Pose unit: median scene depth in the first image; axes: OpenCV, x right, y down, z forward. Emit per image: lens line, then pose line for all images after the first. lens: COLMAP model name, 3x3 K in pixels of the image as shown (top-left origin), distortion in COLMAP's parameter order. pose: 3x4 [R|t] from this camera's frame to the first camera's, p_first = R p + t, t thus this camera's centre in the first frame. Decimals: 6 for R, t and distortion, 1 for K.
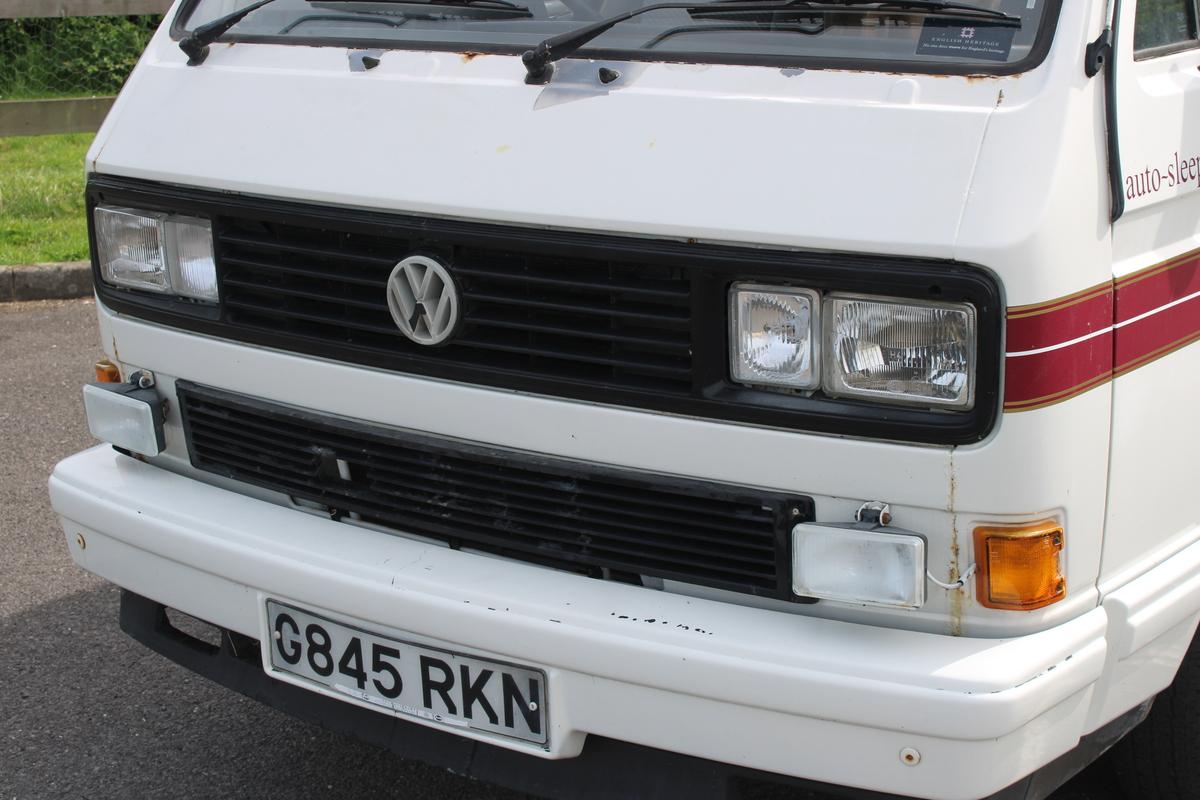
lens RADIAL K [[2134.7, 0, 603.0], [0, 2134.7, 397.8], [0, 0, 1]] dist [-0.063515, 0.000000]
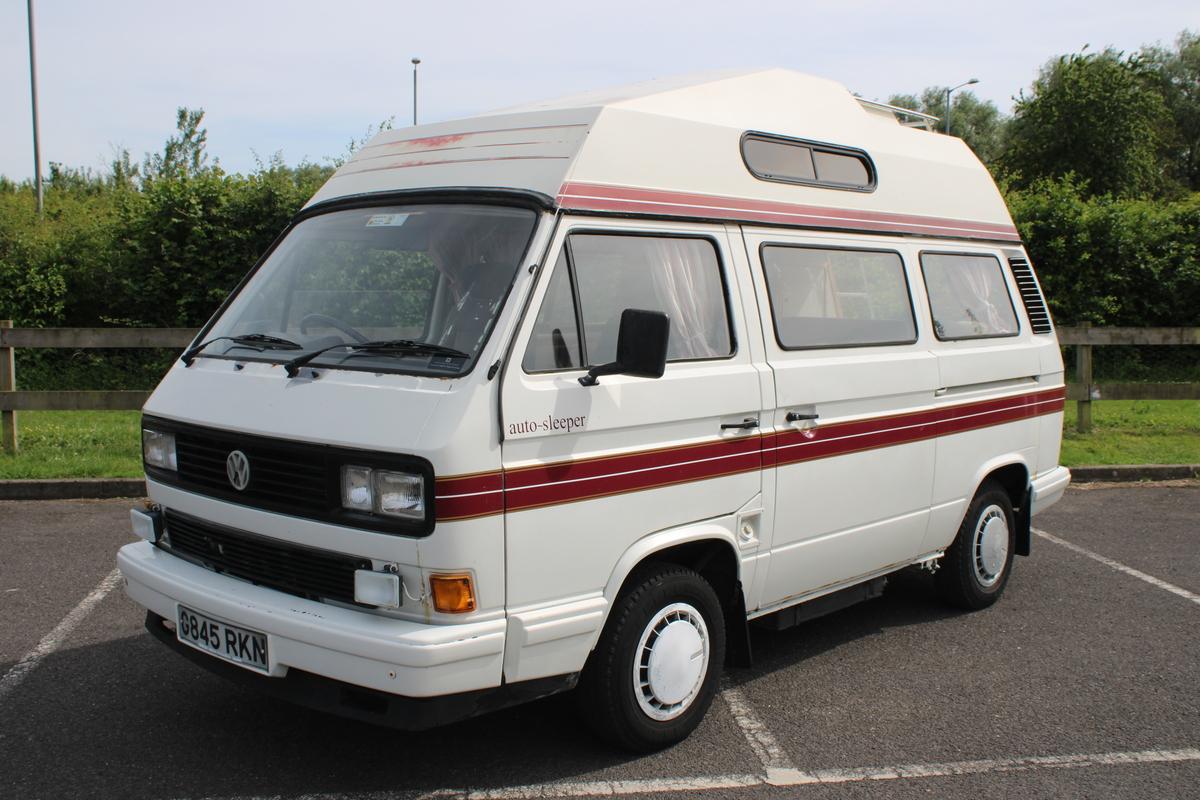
lens RADIAL K [[1362.3, 0, 599.5], [0, 1362.3, 412.7], [0, 0, 1]] dist [-0.063435, 0.000000]
pose [[0.991643, 0.035189, -0.124118, 0.486043], [-0.052325, 0.989101, -0.137629, 0.073867], [0.117922, 0.142973, 0.982677, -0.391723]]
